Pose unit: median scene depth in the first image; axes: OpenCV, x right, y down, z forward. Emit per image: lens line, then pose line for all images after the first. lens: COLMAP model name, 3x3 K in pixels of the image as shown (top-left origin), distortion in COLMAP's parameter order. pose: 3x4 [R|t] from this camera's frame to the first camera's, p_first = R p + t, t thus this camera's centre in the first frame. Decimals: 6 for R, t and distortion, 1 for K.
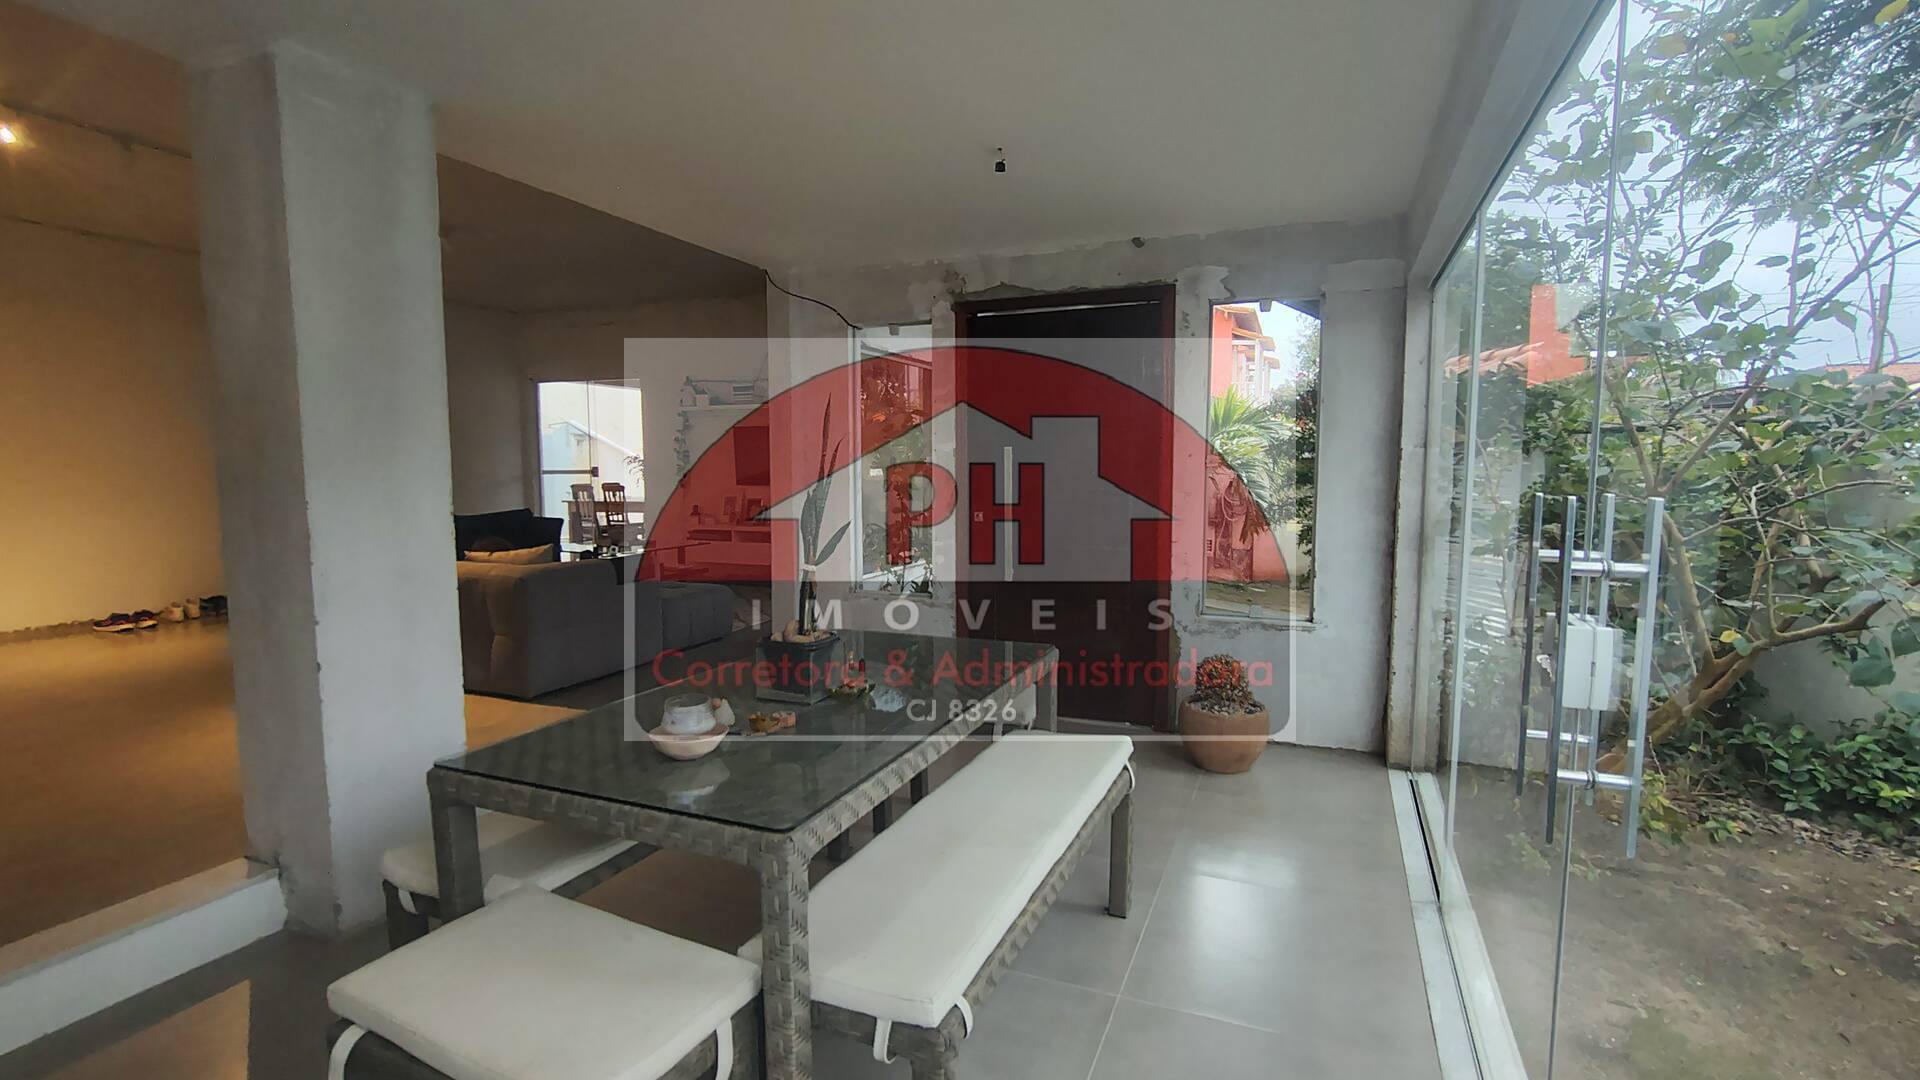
lens RADIAL K [[874.1, 0, 957.0], [0, 874.1, 551.6], [0, 0, 1]] dist [-0.011796, 0.006480]
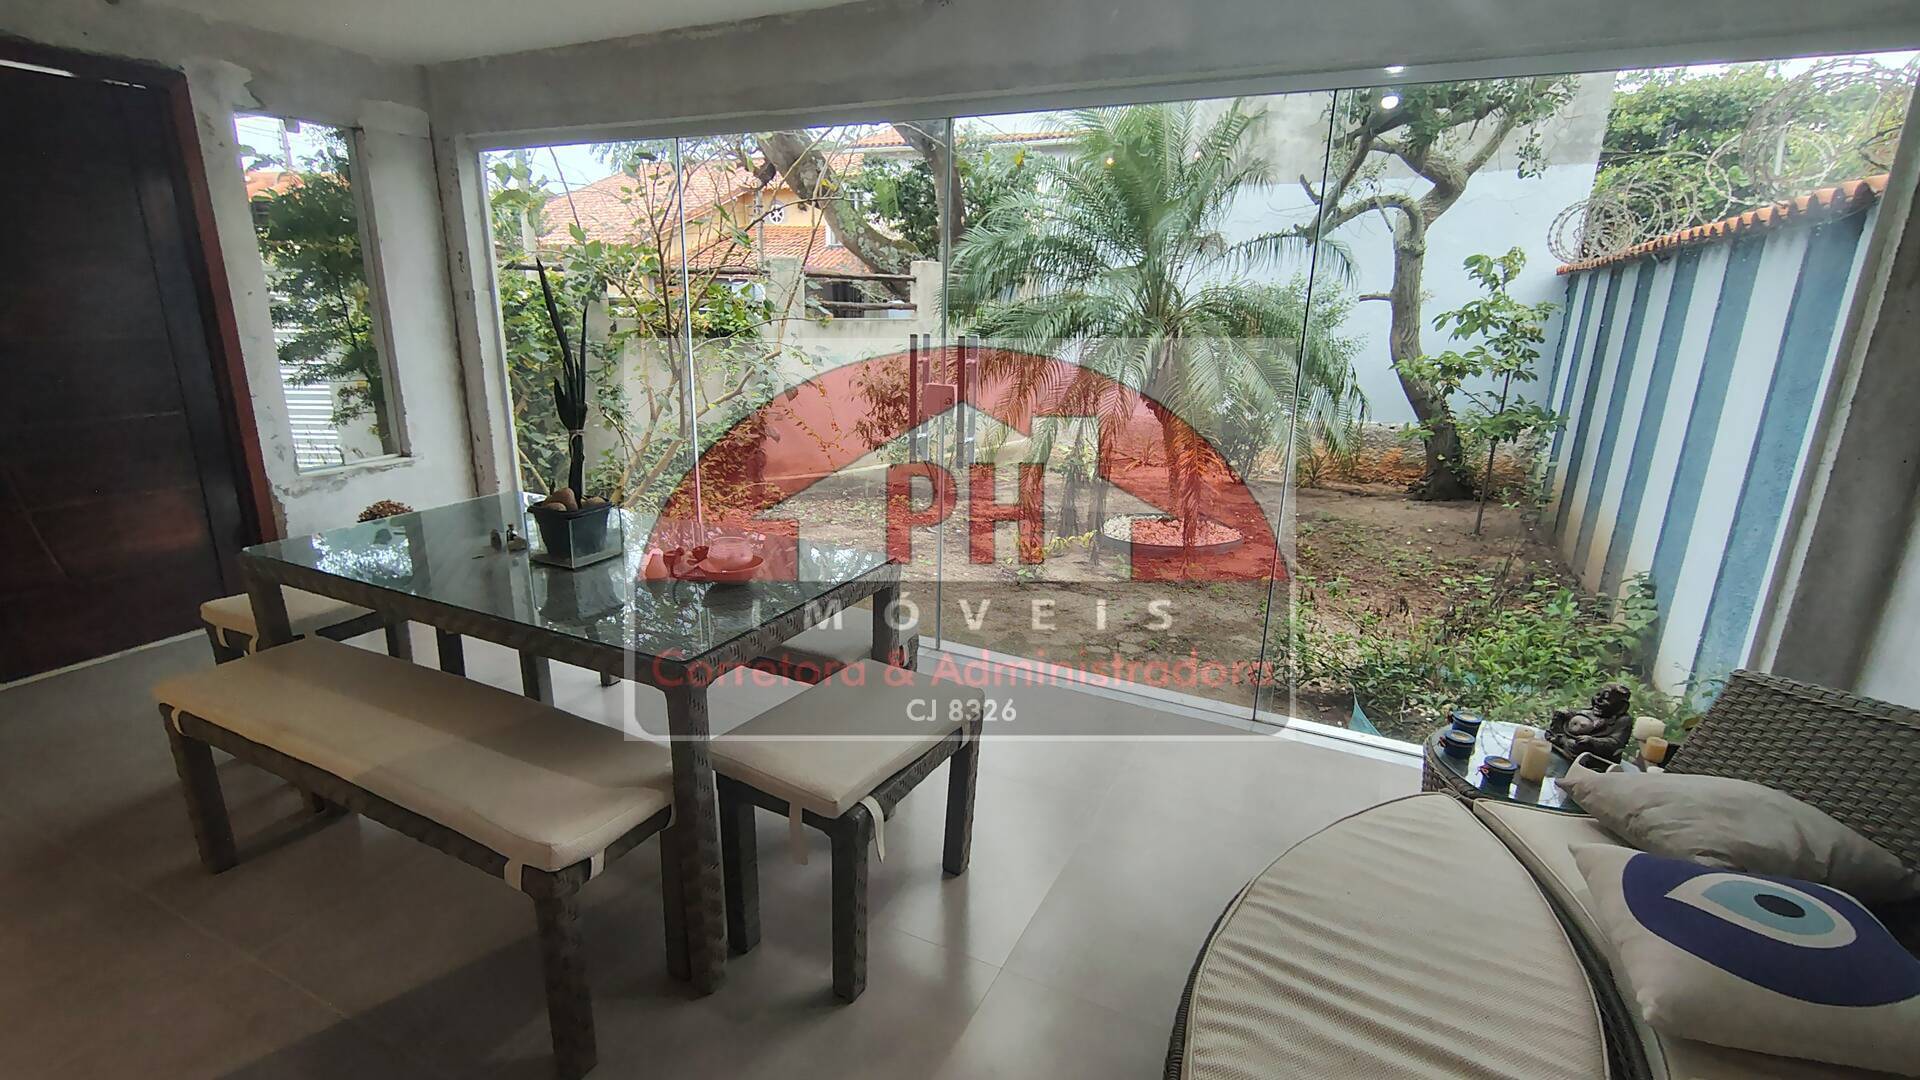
lens RADIAL K [[874.1, 0, 957.0], [0, 874.1, 551.6], [0, 0, 1]] dist [-0.011796, 0.006480]
pose [[0.069740, -0.279384, 0.957643, -0.652967], [0.079077, 0.958508, 0.273878, -0.050563], [-0.994426, 0.056627, 0.088939, 0.268081]]
